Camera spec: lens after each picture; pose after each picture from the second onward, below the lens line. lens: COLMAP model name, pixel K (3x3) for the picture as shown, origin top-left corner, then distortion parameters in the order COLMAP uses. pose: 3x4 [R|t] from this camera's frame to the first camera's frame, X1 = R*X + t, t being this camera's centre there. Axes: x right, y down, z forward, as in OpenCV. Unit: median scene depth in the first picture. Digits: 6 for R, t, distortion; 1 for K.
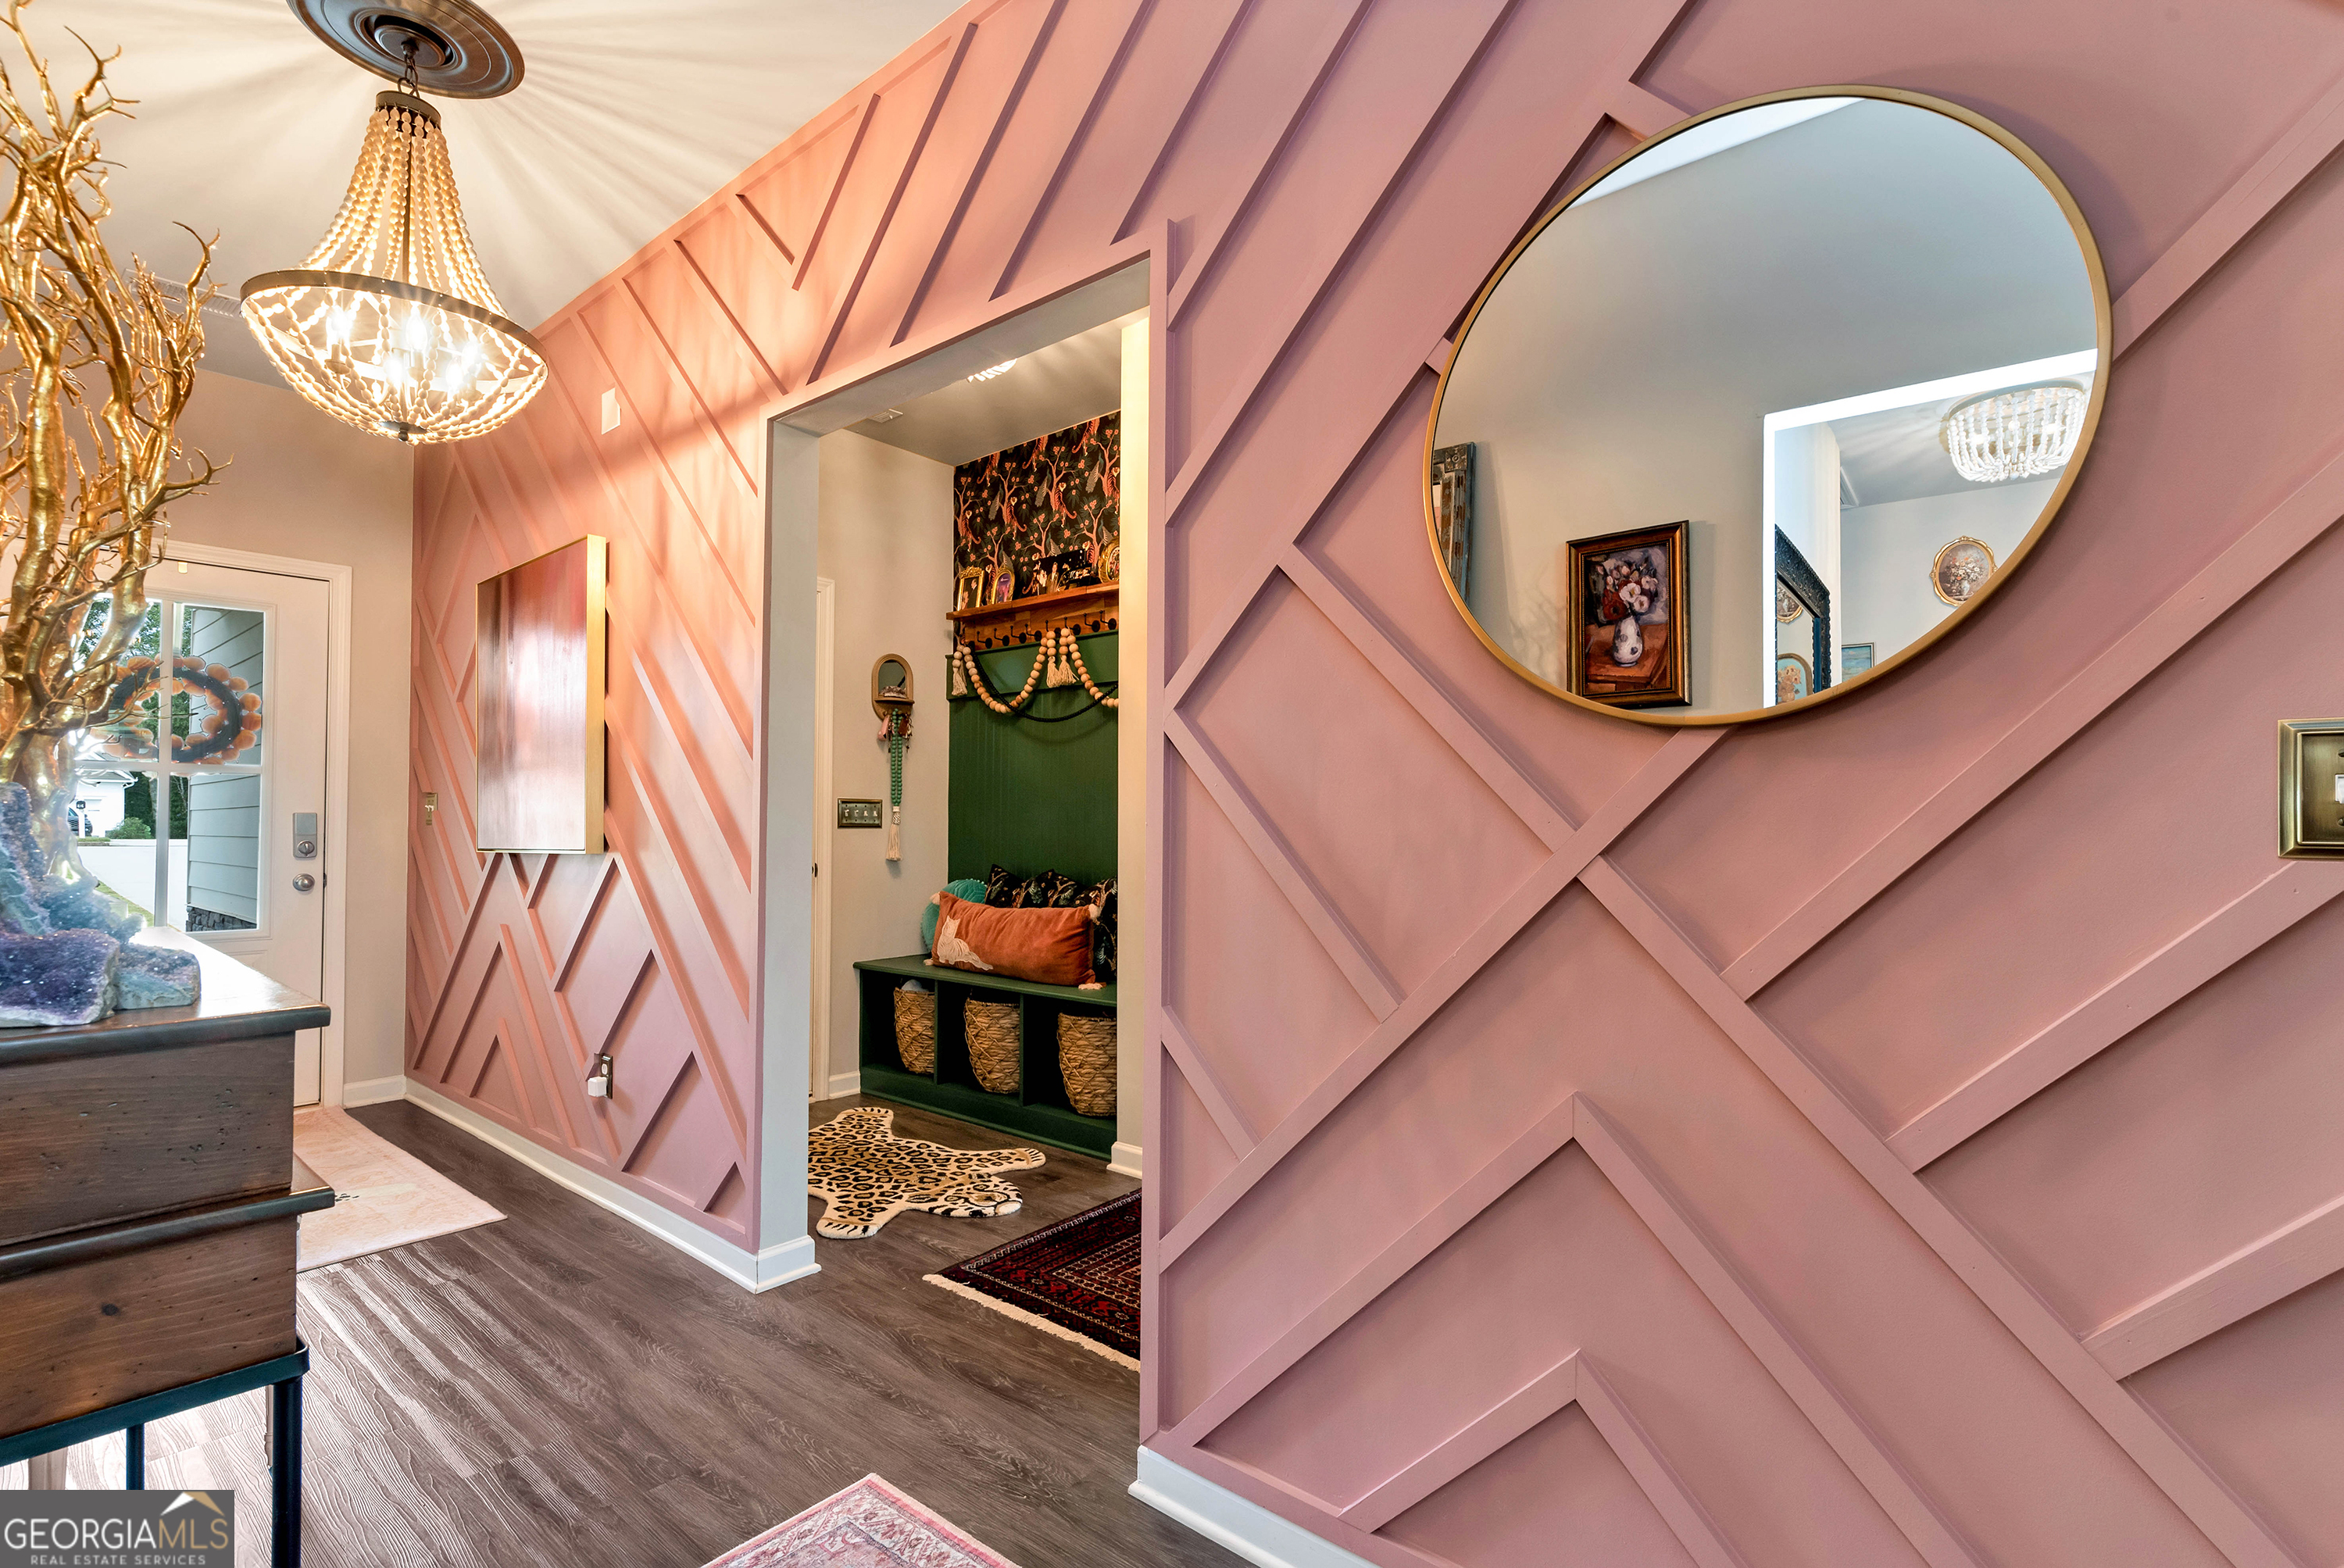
lens RADIAL K [[1039.8, 0, 1175.9], [0, 1039.8, 798.2], [0, 0, 1]] dist [-0.003721, -0.000395]
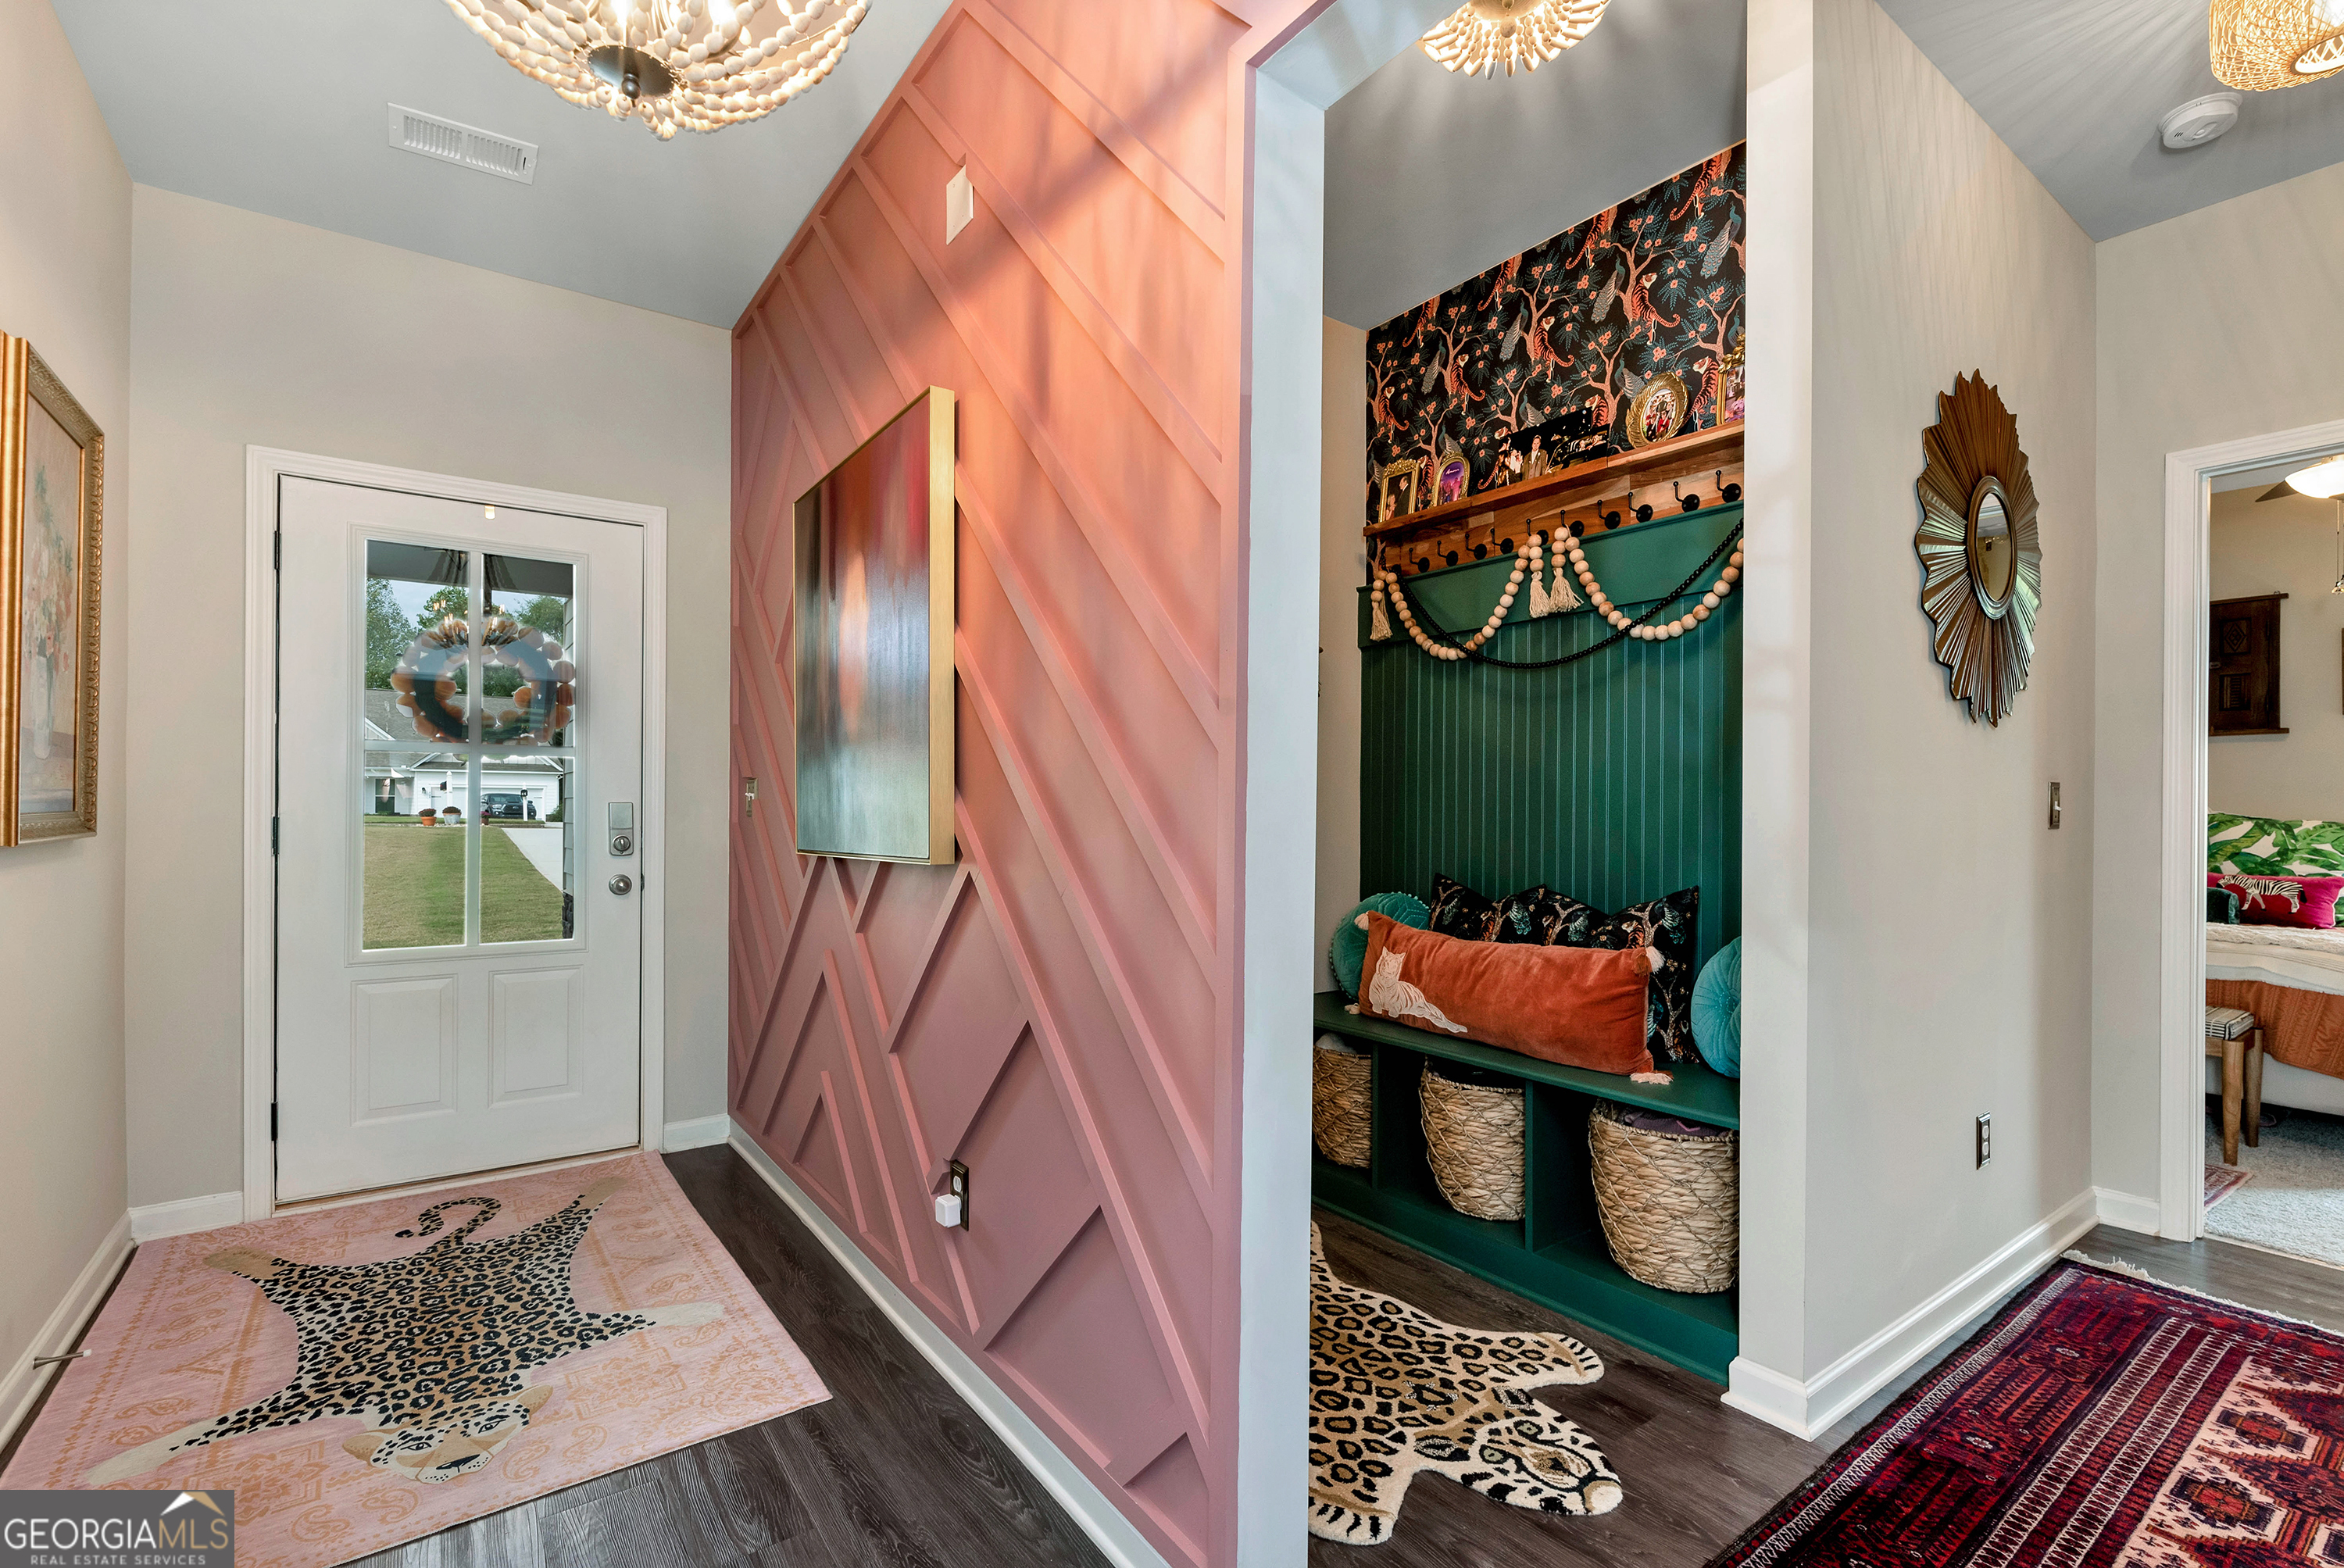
lens RADIAL K [[1039.8, 0, 1169.1], [0, 1039.8, 792.1], [0, 0, 1]] dist [-0.003721, -0.000395]
pose [[0.963812, -0.002260, -0.266574, -0.174437], [0.004539, 0.999958, 0.007933, 0.001423], [0.266545, -0.008856, 0.963782, 0.285582]]
